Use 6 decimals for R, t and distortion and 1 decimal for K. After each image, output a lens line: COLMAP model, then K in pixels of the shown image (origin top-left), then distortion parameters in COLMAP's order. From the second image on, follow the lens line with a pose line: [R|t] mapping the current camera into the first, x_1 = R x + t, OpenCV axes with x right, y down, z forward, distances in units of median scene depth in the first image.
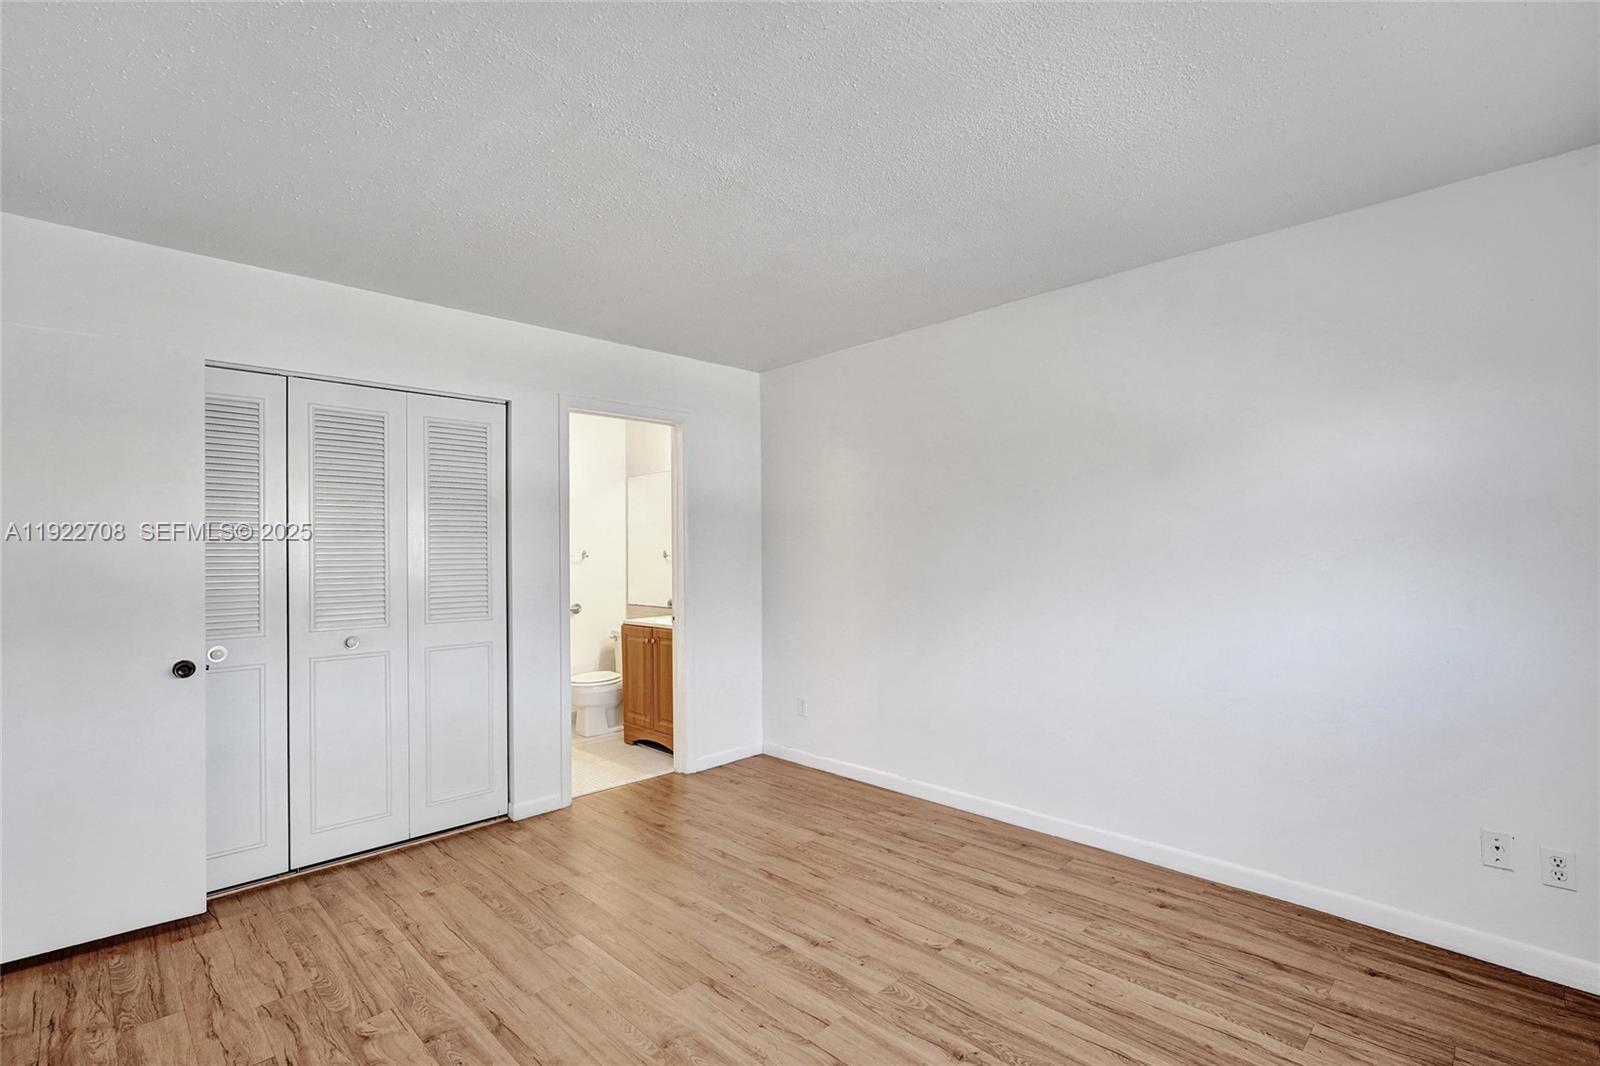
lens RADIAL K [[734.3, 0, 790.4], [0, 734.3, 541.5], [0, 0, 1]] dist [-0.005220, 0.006843]
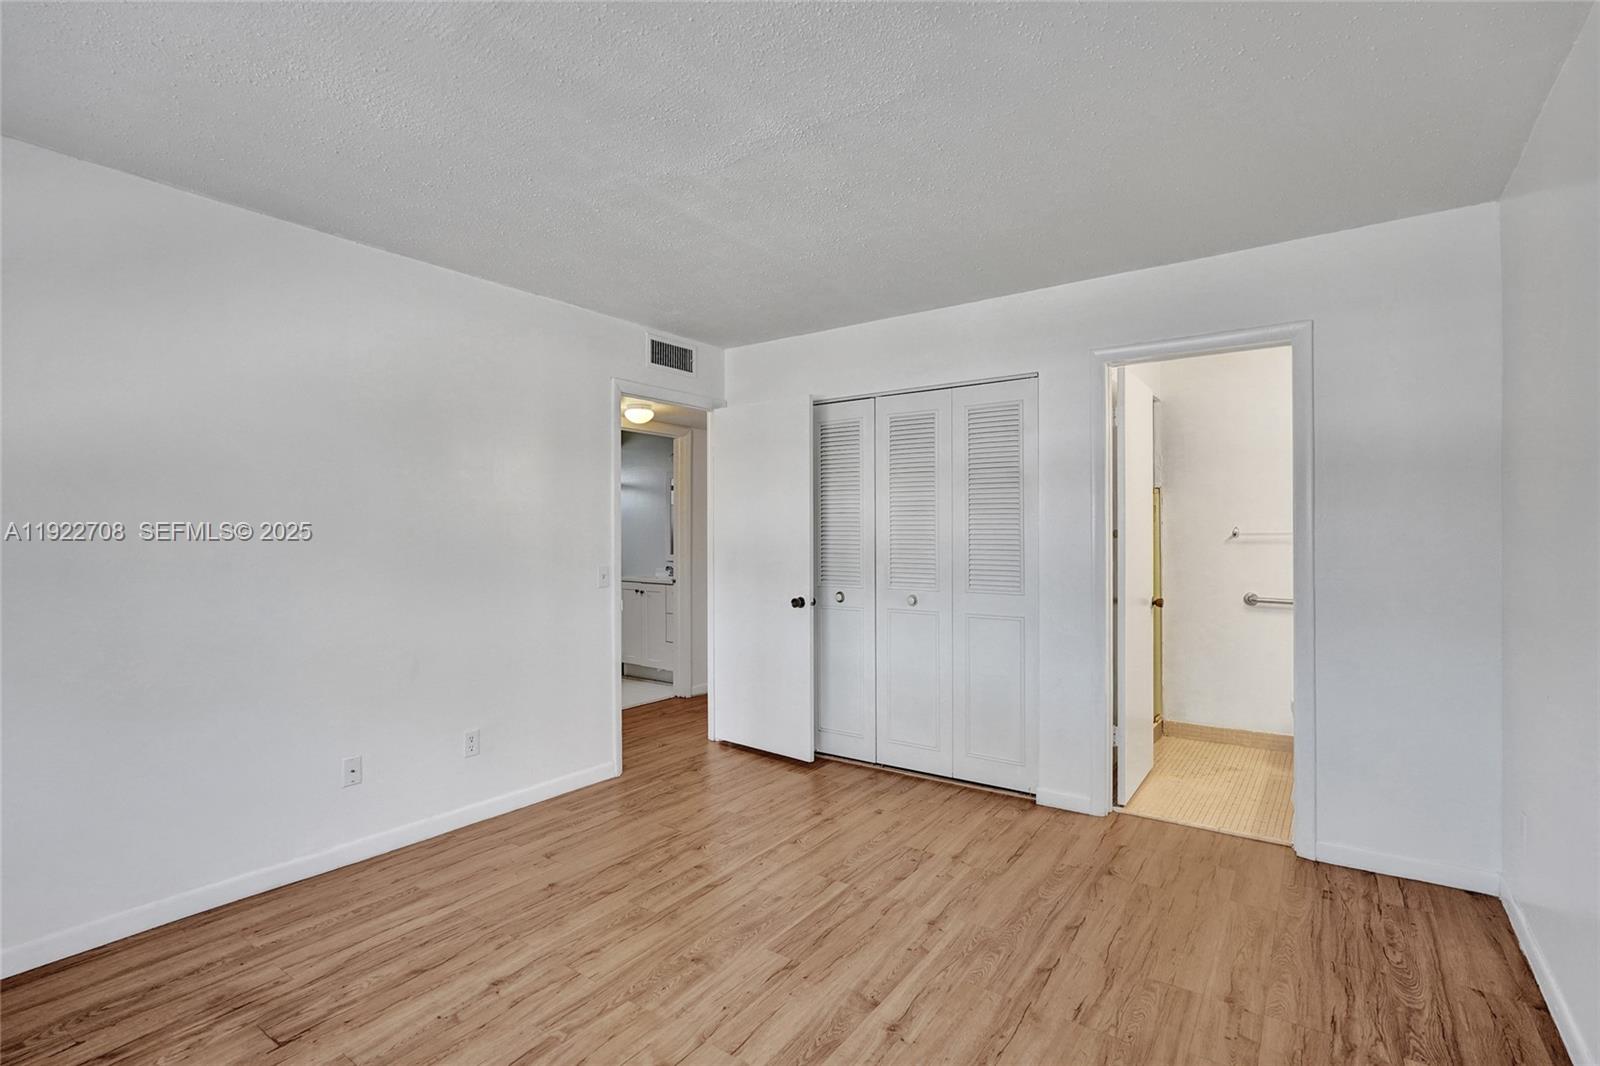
lens RADIAL K [[734.3, 0, 785.6], [0, 734.3, 528.5], [0, 0, 1]] dist [-0.005220, 0.006843]
pose [[0.189957, 0.003102, -0.981787, 0.580778], [0.014637, 0.999875, 0.005991, 0.004963], [0.981683, -0.015509, 0.189888, 0.553311]]
